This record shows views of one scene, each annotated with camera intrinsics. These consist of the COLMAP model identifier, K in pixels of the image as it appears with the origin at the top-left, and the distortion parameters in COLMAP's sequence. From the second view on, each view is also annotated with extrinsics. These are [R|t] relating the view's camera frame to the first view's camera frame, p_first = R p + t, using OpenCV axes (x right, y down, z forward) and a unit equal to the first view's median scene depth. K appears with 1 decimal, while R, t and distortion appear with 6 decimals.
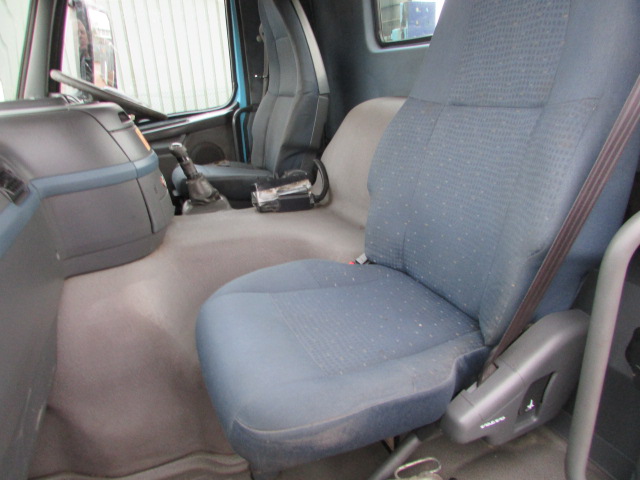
lens RADIAL K [[458.3, 0, 320.0], [0, 458.3, 240.0], [0, 0, 1]] dist [-0.056586, 0.027930]
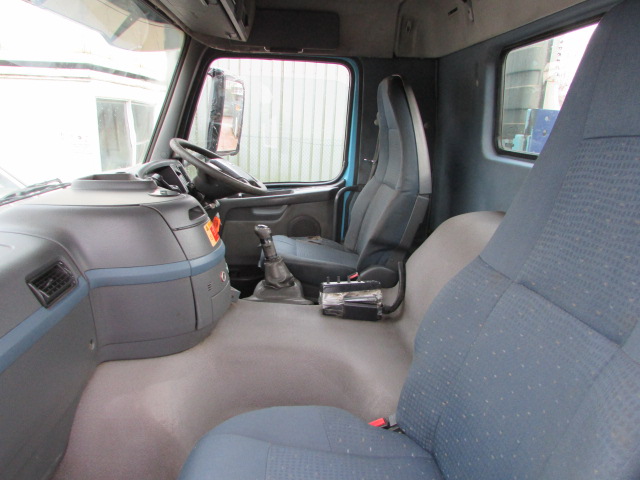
lens RADIAL K [[453.7, 0, 320.0], [0, 453.7, 240.0], [0, 0, 1]] dist [-0.044387, 0.029799]
pose [[0.944851, 0.184566, -0.270541, 0.085259], [-0.208244, 0.976152, -0.061338, -0.140982], [0.252768, 0.114293, 0.960752, 0.061344]]
